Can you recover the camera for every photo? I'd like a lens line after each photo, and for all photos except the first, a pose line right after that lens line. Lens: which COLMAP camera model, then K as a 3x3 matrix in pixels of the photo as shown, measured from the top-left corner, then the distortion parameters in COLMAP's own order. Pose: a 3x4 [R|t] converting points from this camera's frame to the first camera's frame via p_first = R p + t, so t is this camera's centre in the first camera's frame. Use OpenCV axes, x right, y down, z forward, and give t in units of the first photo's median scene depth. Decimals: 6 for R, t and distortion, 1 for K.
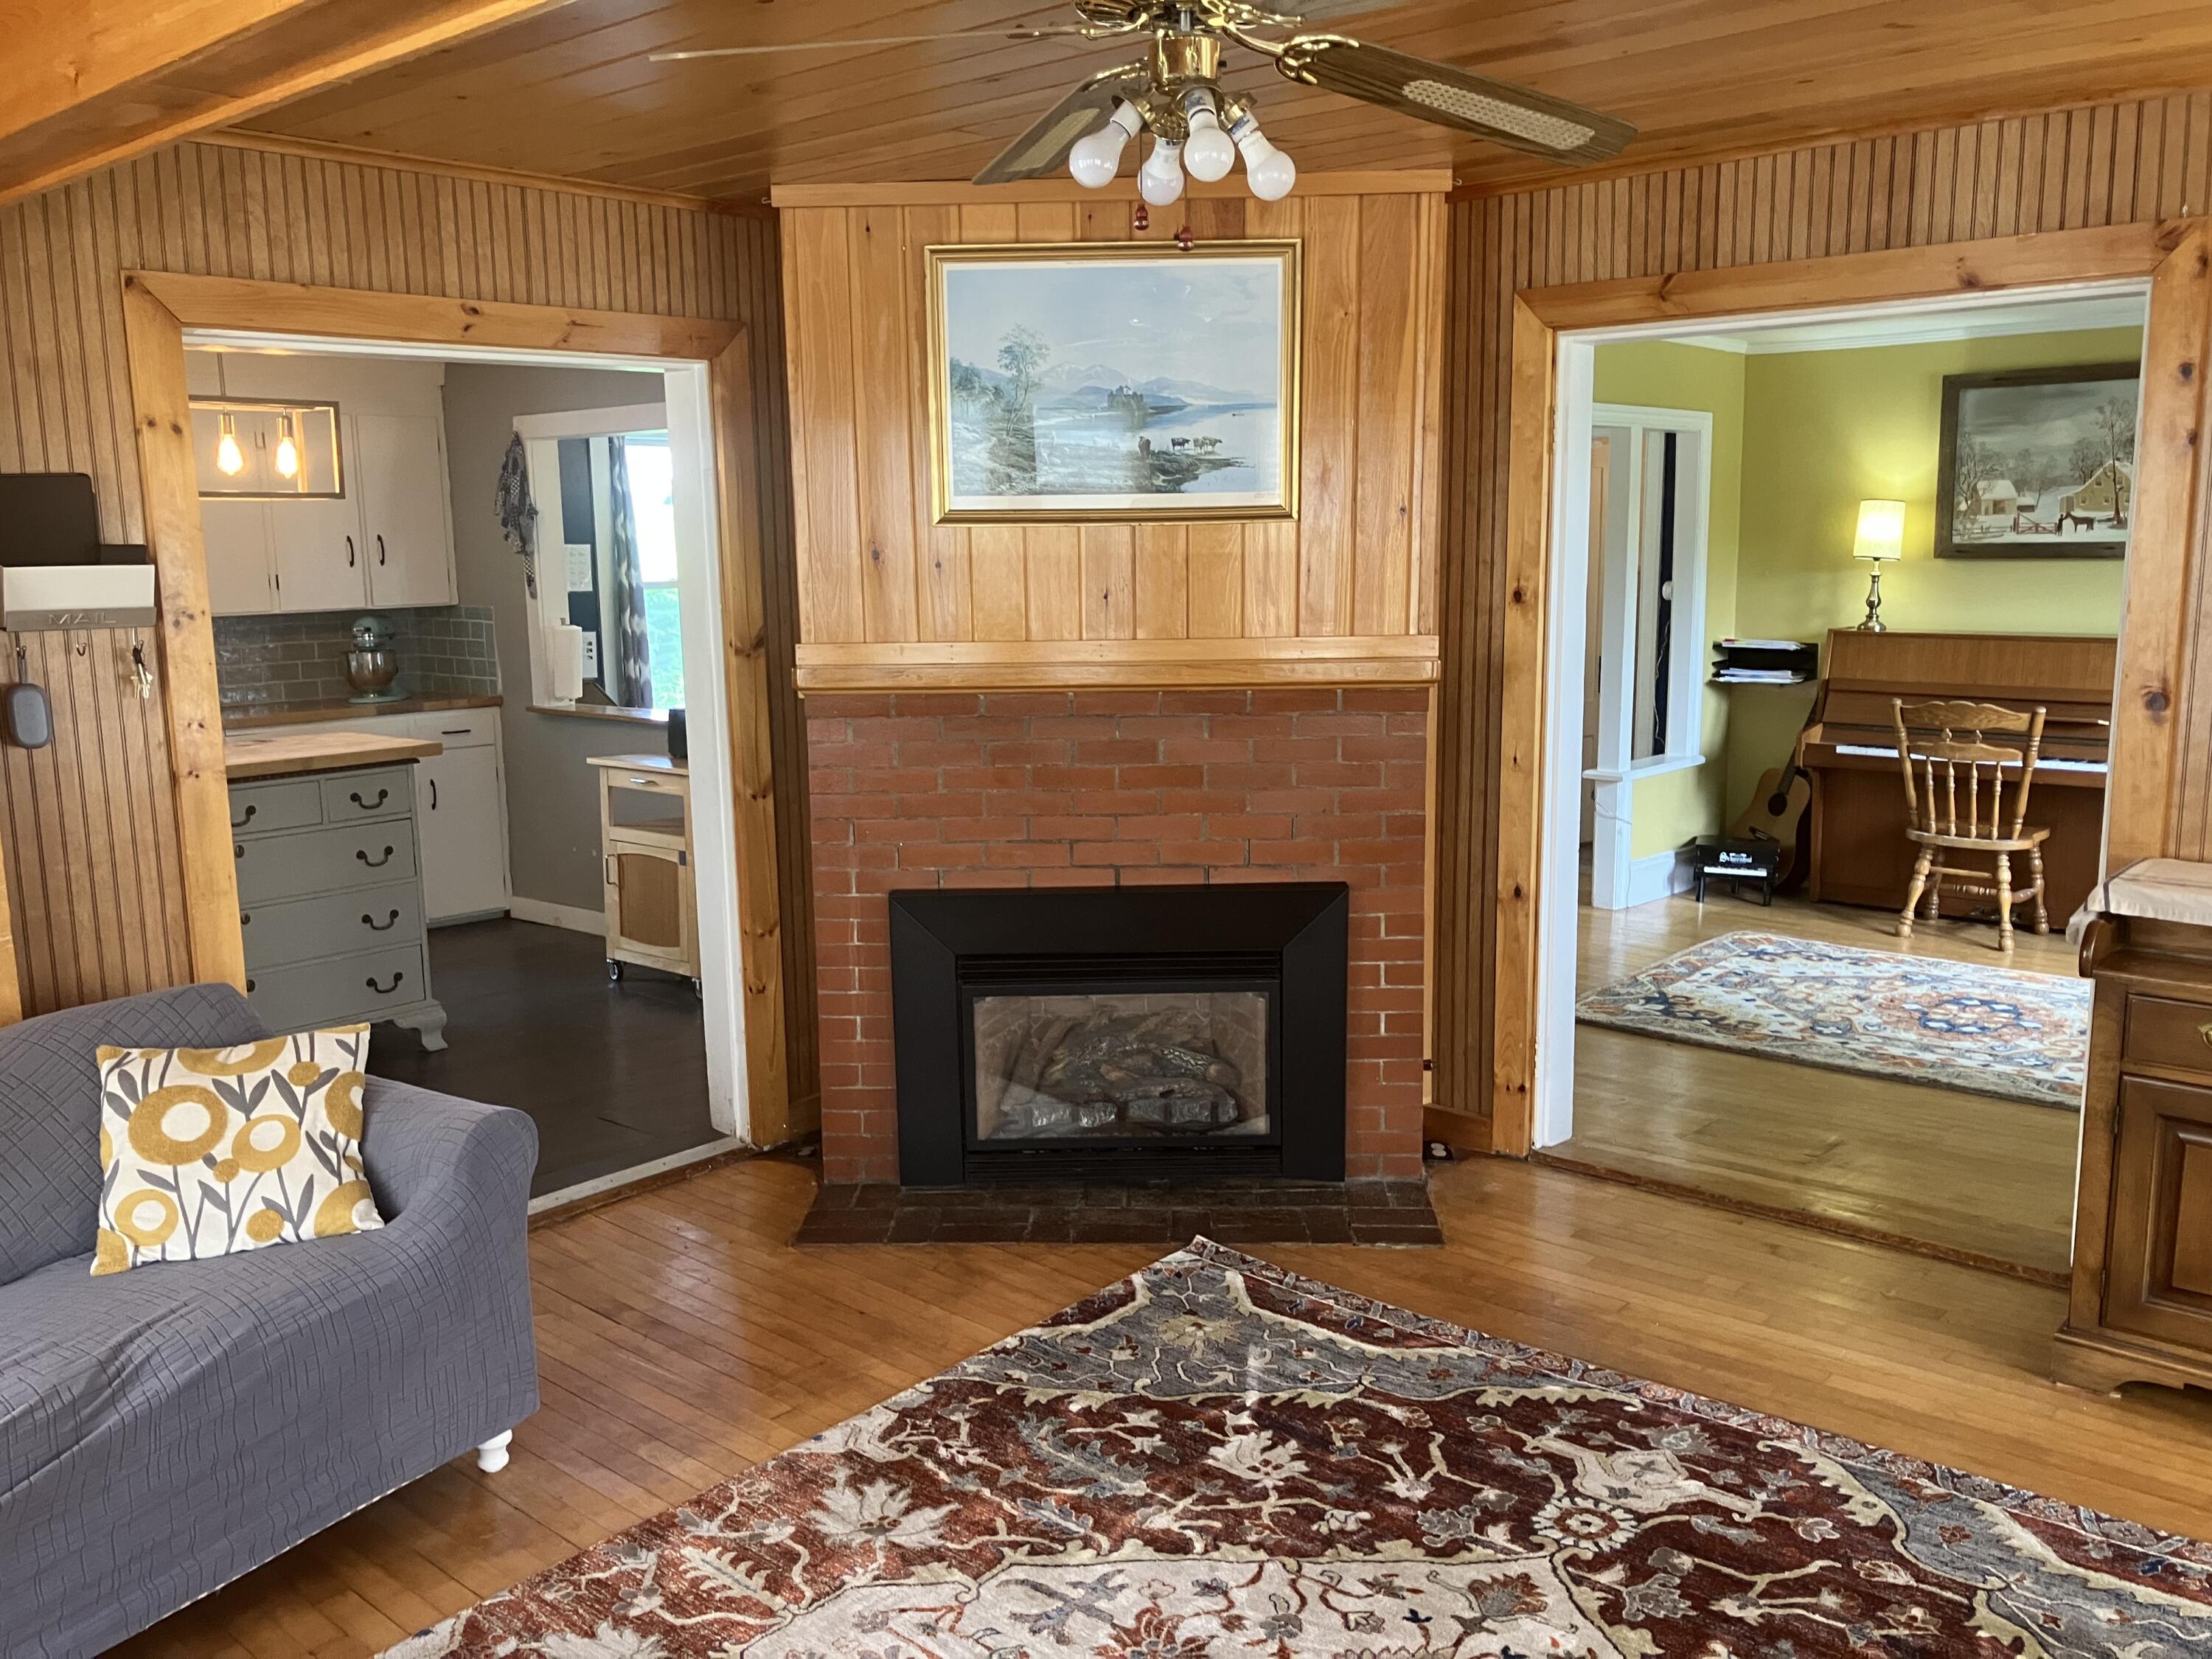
lens RADIAL K [[1828.8, 0, 1102.5], [0, 1828.8, 843.3], [0, 0, 1]] dist [0.028882, -0.013151]
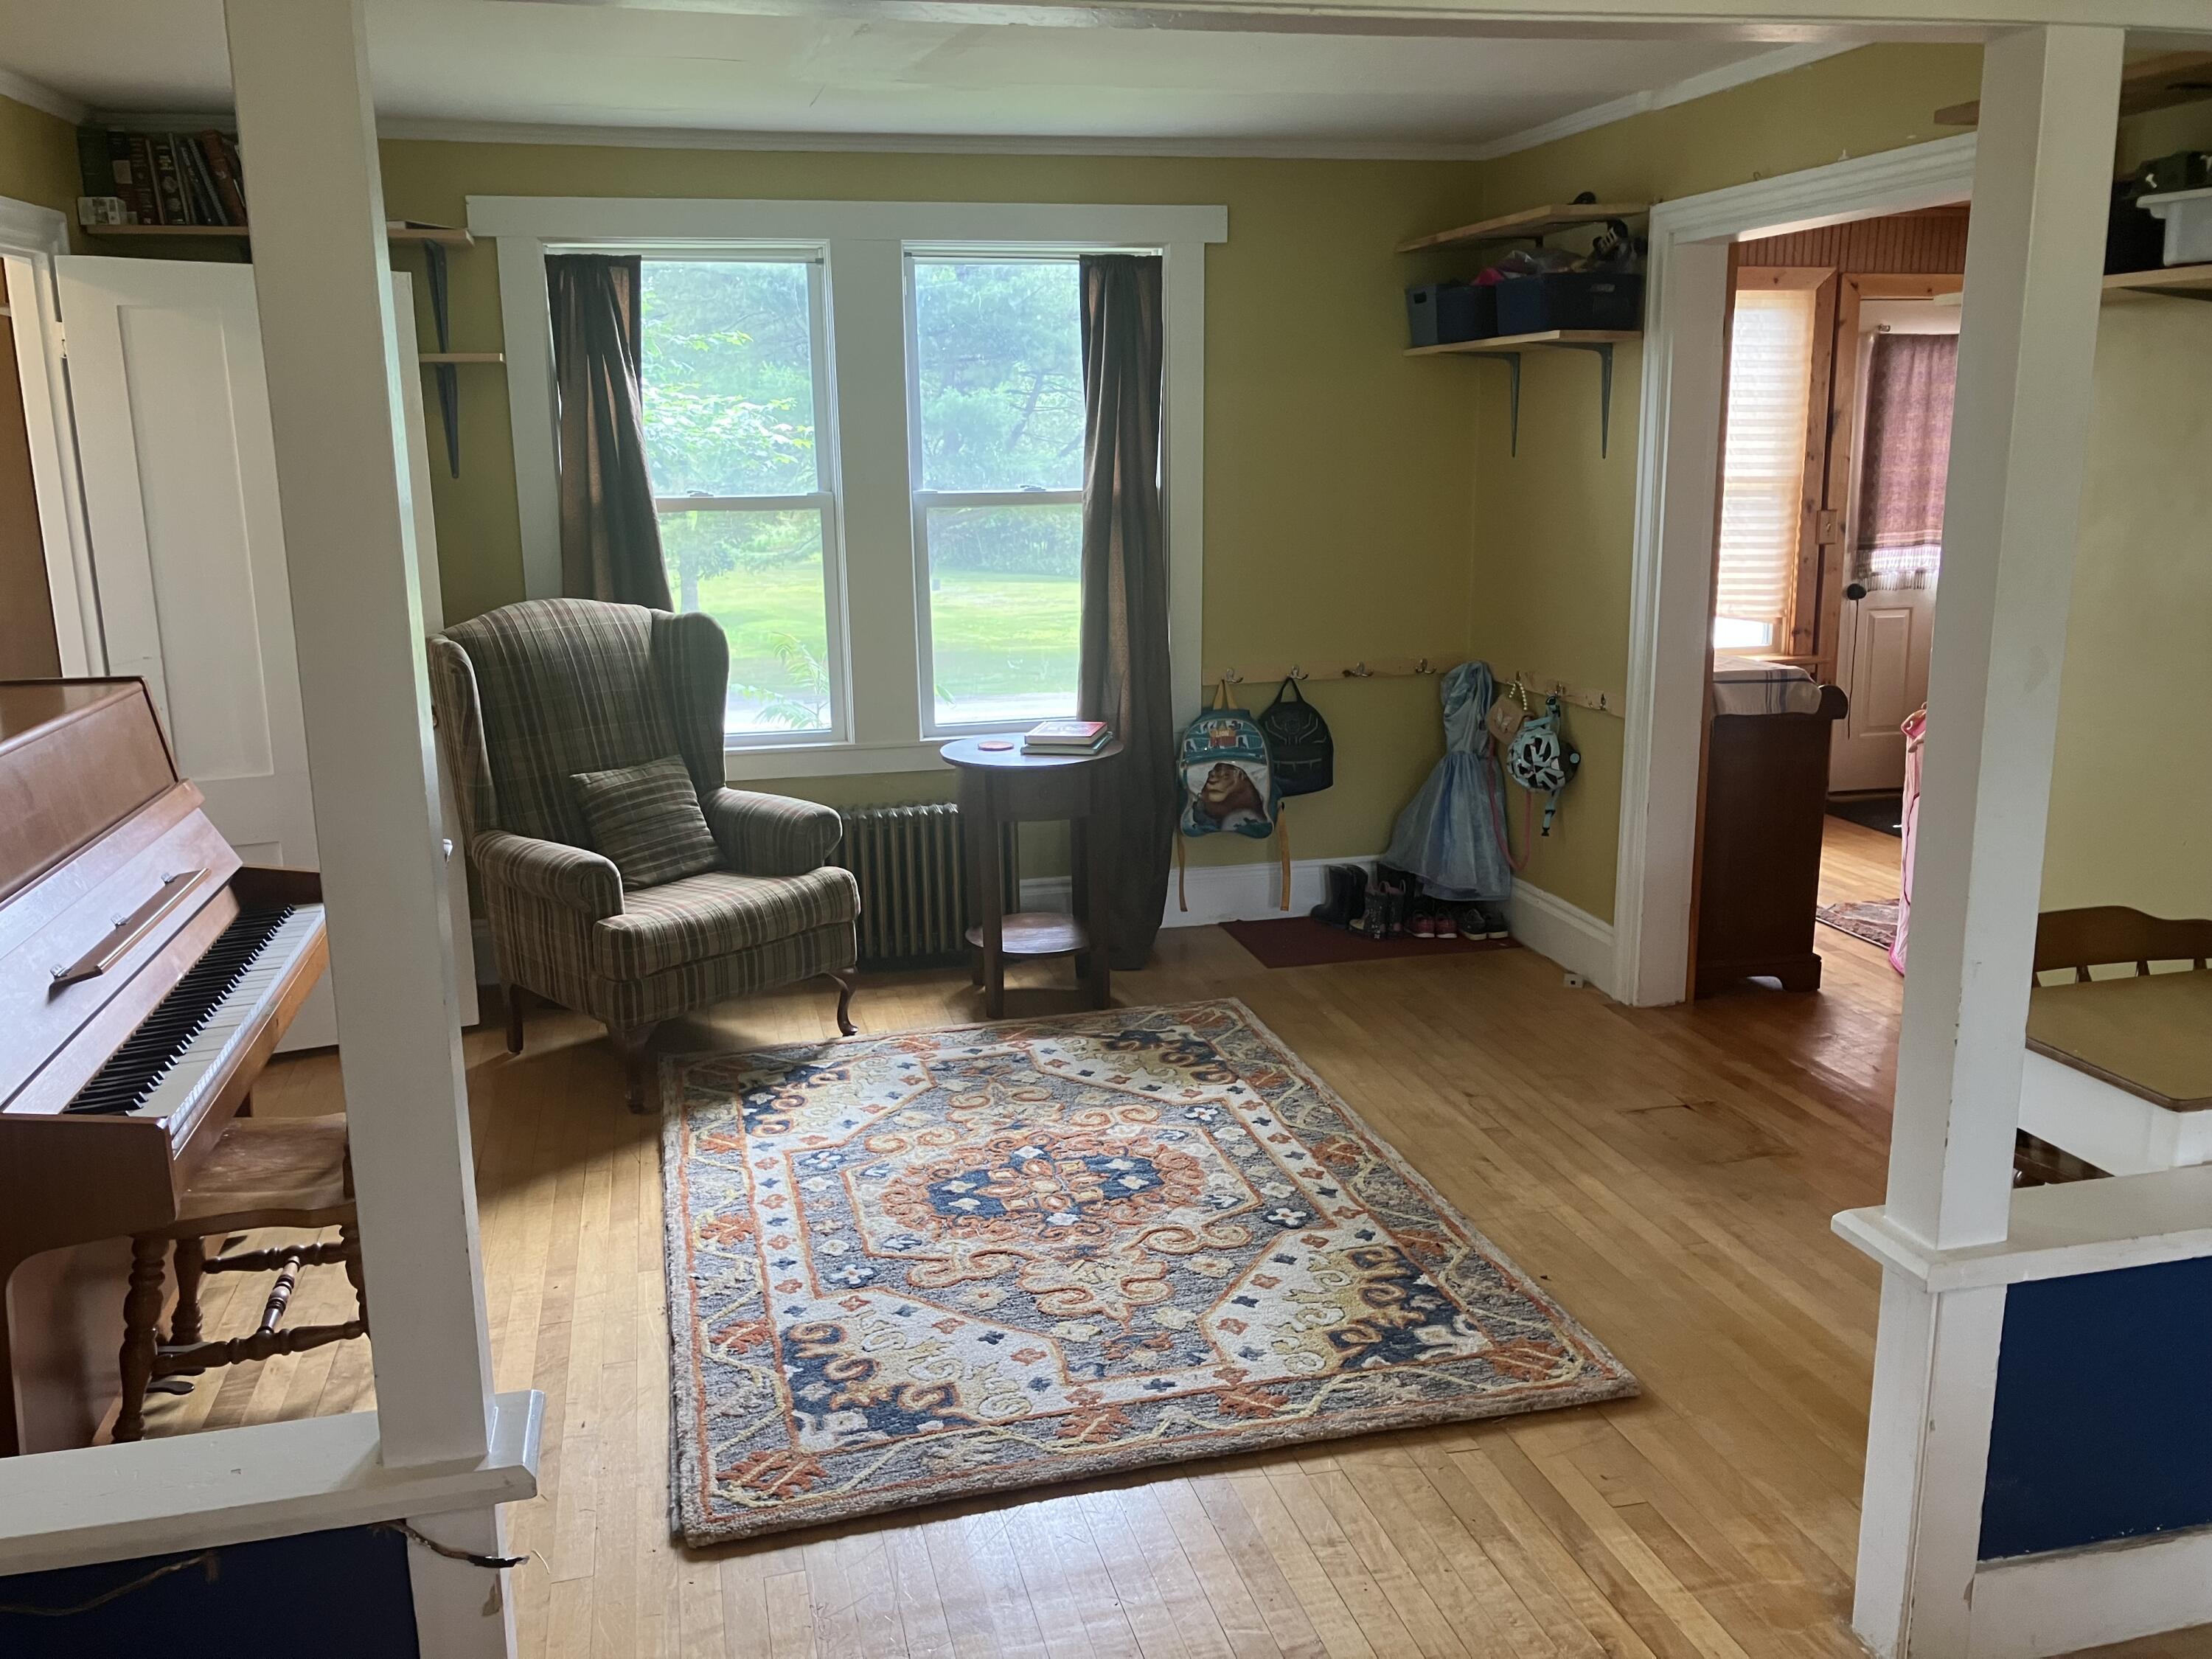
lens RADIAL K [[1820.5, 0, 1104.4], [0, 1820.5, 844.1], [0, 0, 1]] dist [0.032491, -0.037528]
pose [[-0.824303, -0.099638, 0.557313, 0.137959], [0.120729, 0.930813, 0.344980, -0.329186], [-0.553127, 0.351652, -0.755243, 1.948678]]
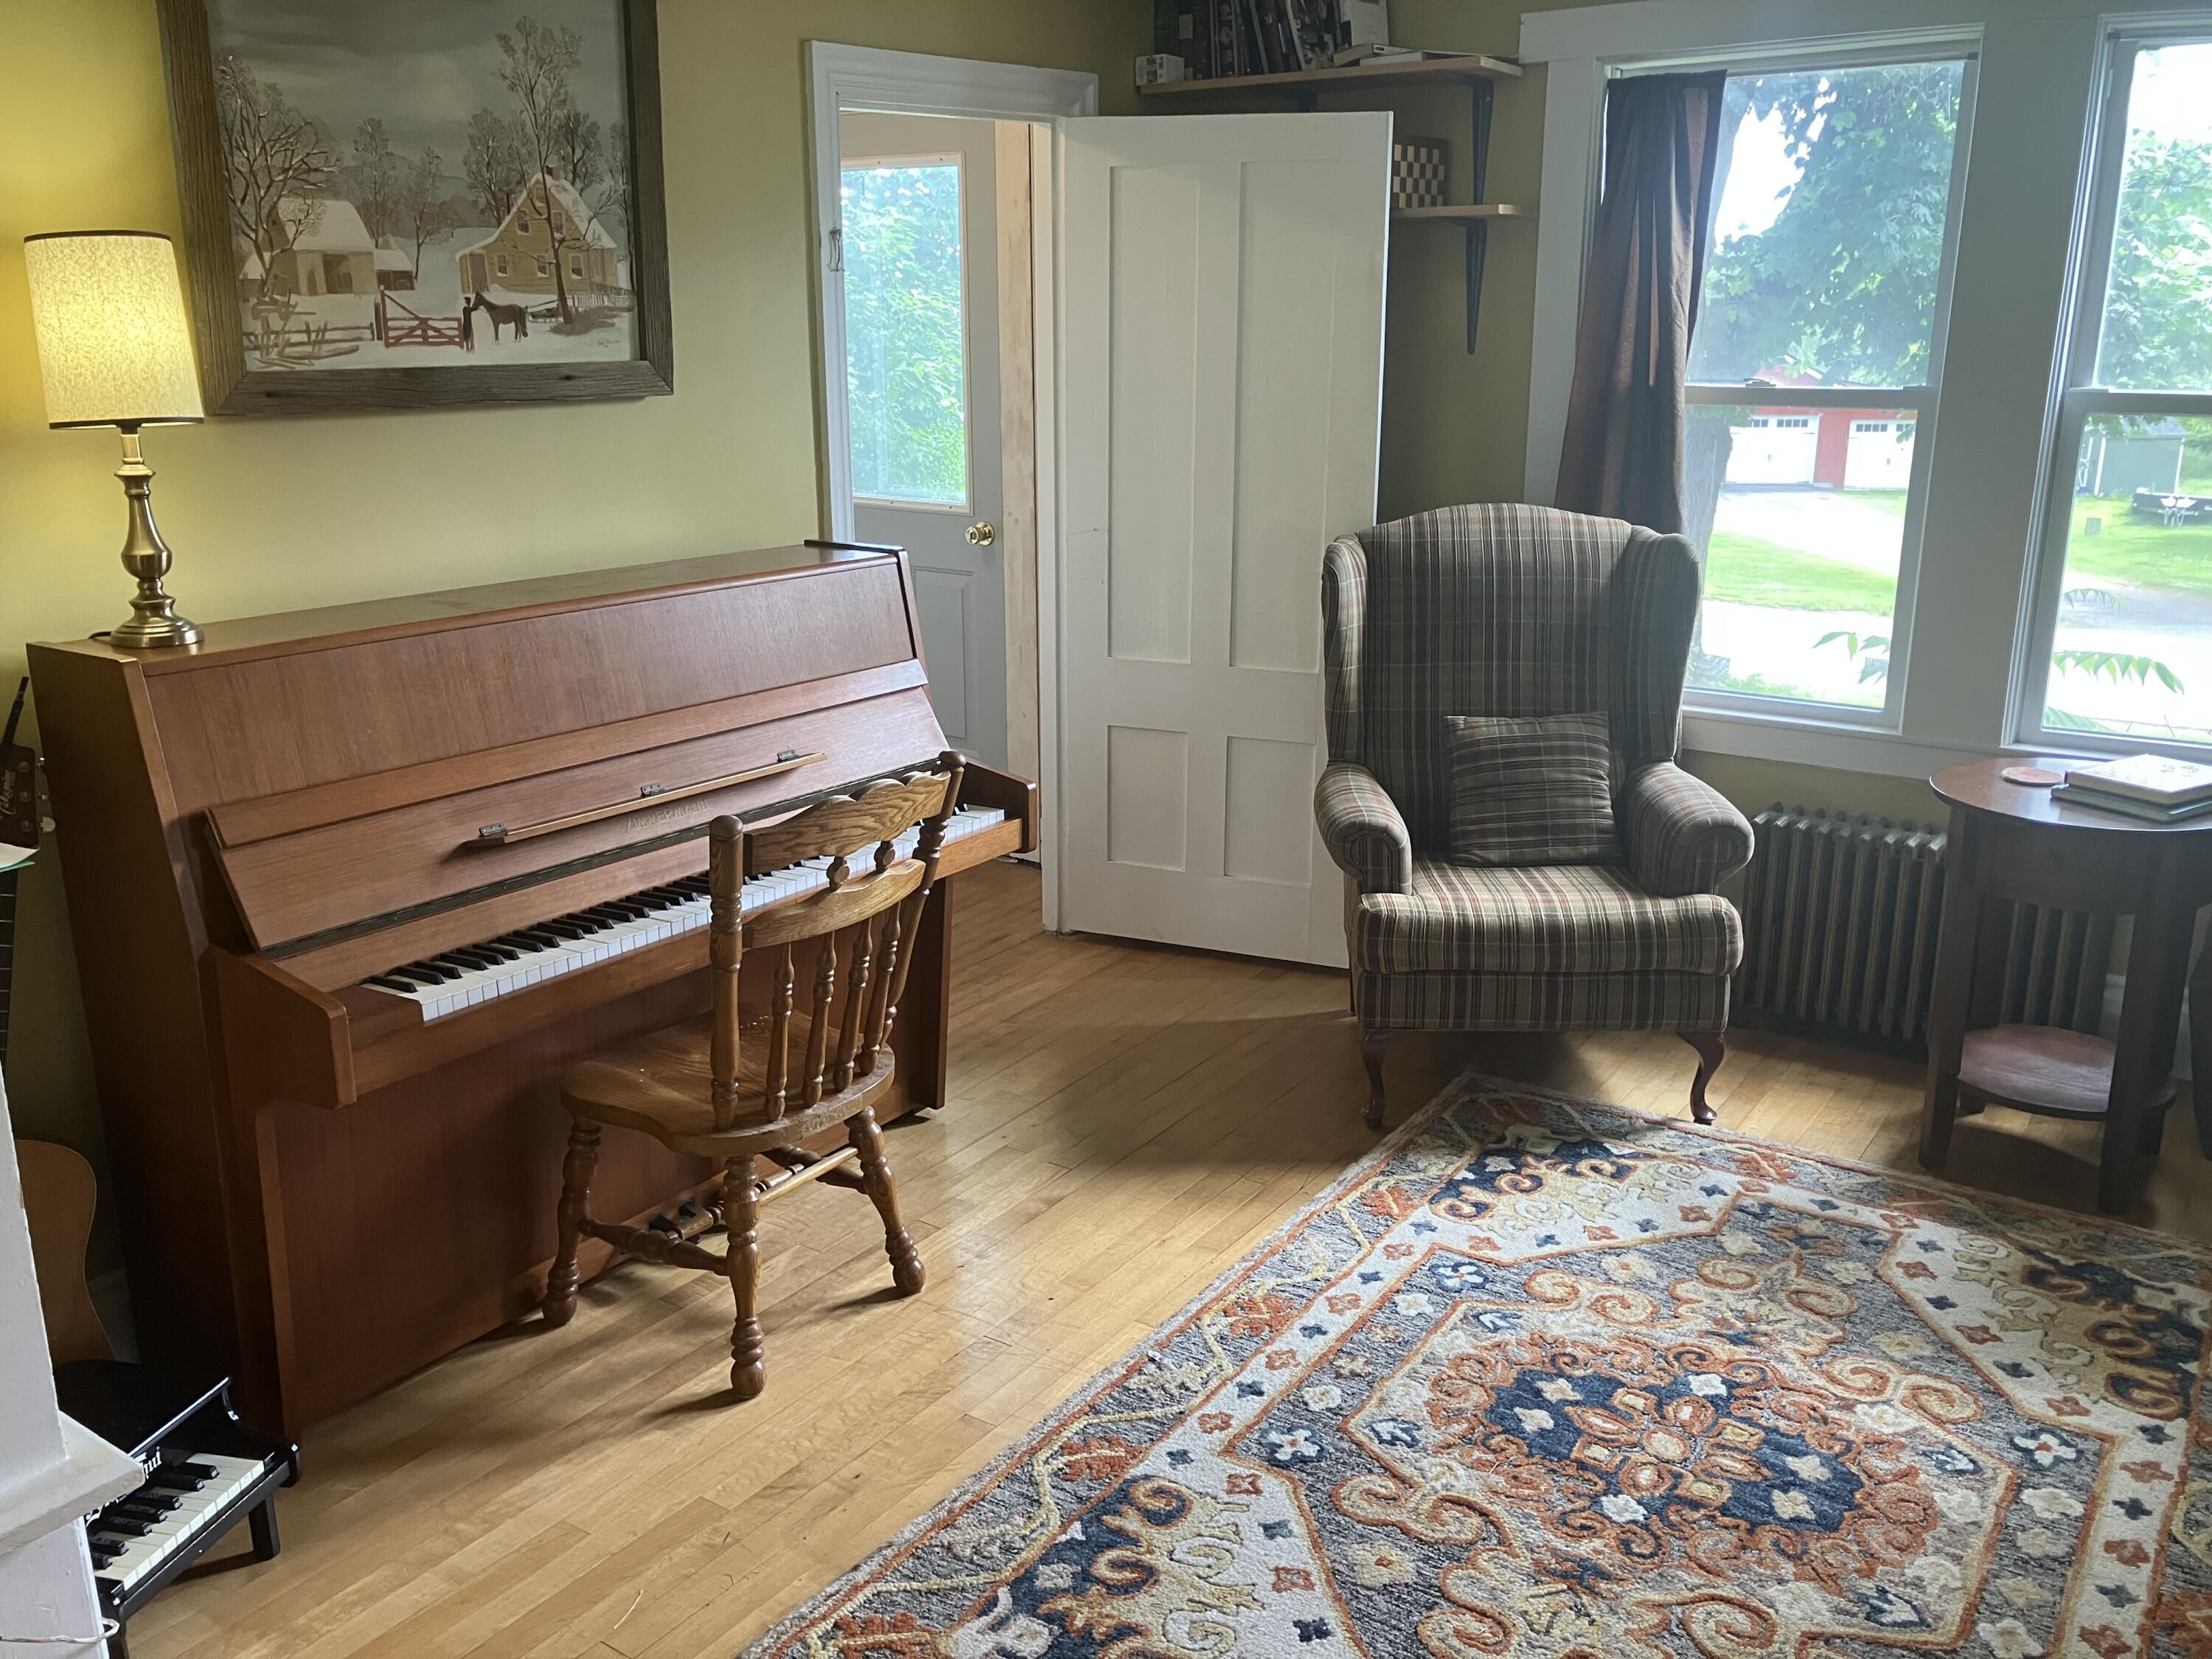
lens RADIAL K [[1854.8, 0, 1082.8], [0, 1854.8, 802.5], [0, 0, 1]] dist [0.062577, -0.066728]
pose [[-0.115739, -0.242452, 0.963235, 0.123971], [0.172331, 0.950144, 0.259863, -0.262844], [-0.978216, 0.196072, -0.068187, 1.540718]]
